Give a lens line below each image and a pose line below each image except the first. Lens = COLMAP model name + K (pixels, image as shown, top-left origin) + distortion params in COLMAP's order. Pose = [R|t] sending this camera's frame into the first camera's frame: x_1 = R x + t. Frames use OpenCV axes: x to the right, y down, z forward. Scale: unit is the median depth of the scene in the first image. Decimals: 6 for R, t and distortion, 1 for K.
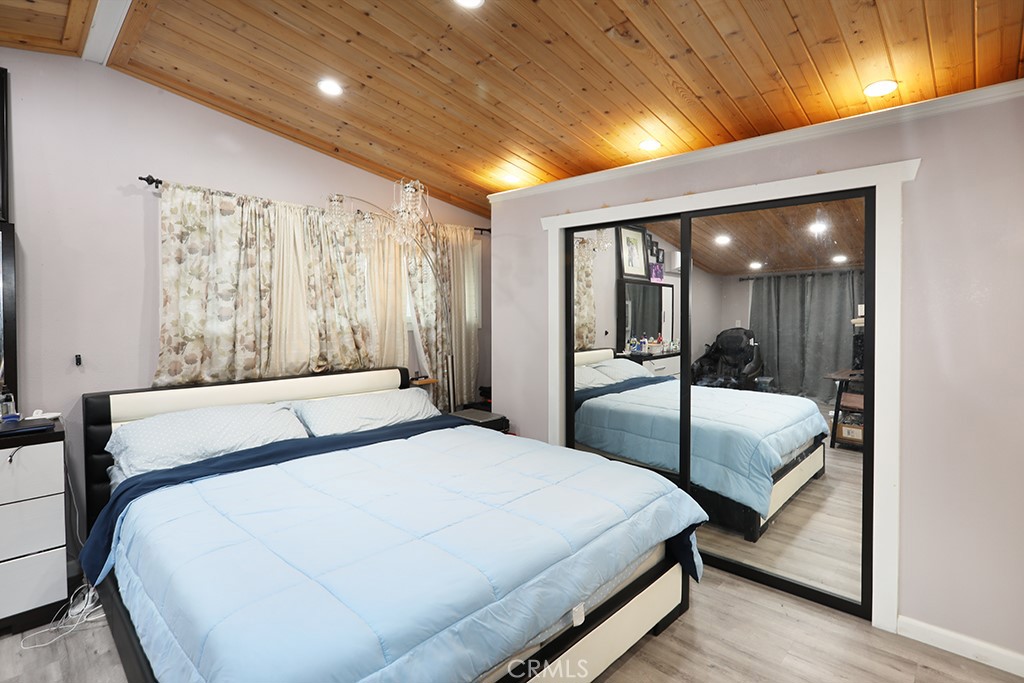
lens RADIAL K [[493.0, 0, 512.2], [0, 493.0, 322.3], [0, 0, 1]] dist [-0.033133, 0.016265]
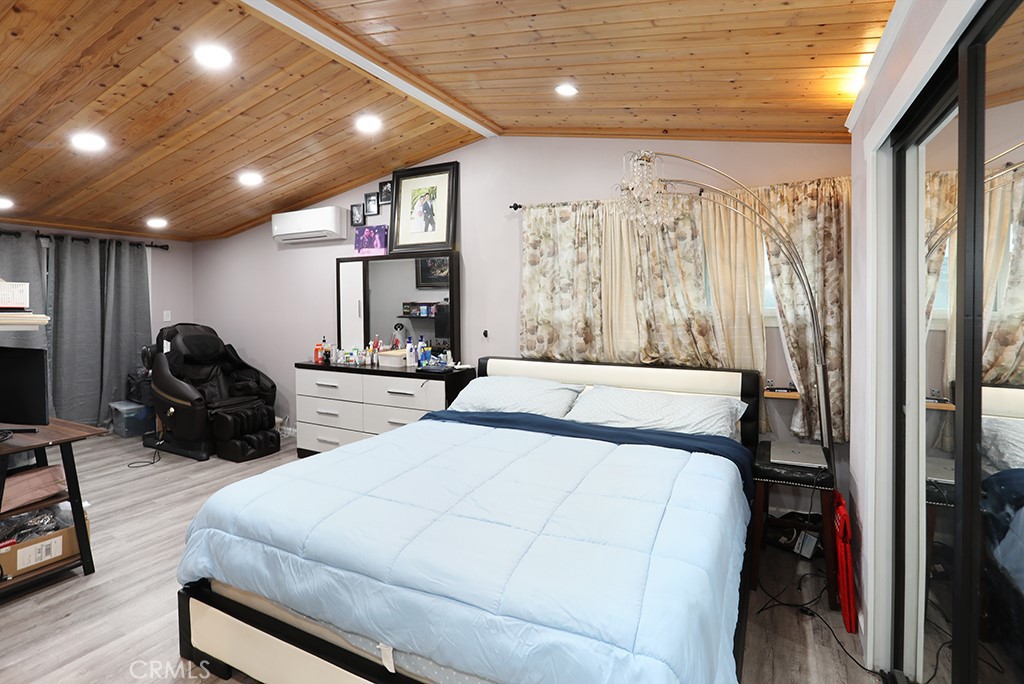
lens RADIAL K [[500.7, 0, 511.7], [0, 500.7, 312.0], [0, 0, 1]] dist [-0.024989, 0.000726]
pose [[0.327535, 0.023026, -0.944558, 0.509426], [-0.017854, 0.999675, 0.018179, -0.016882], [0.944670, 0.010909, 0.327840, 0.451536]]
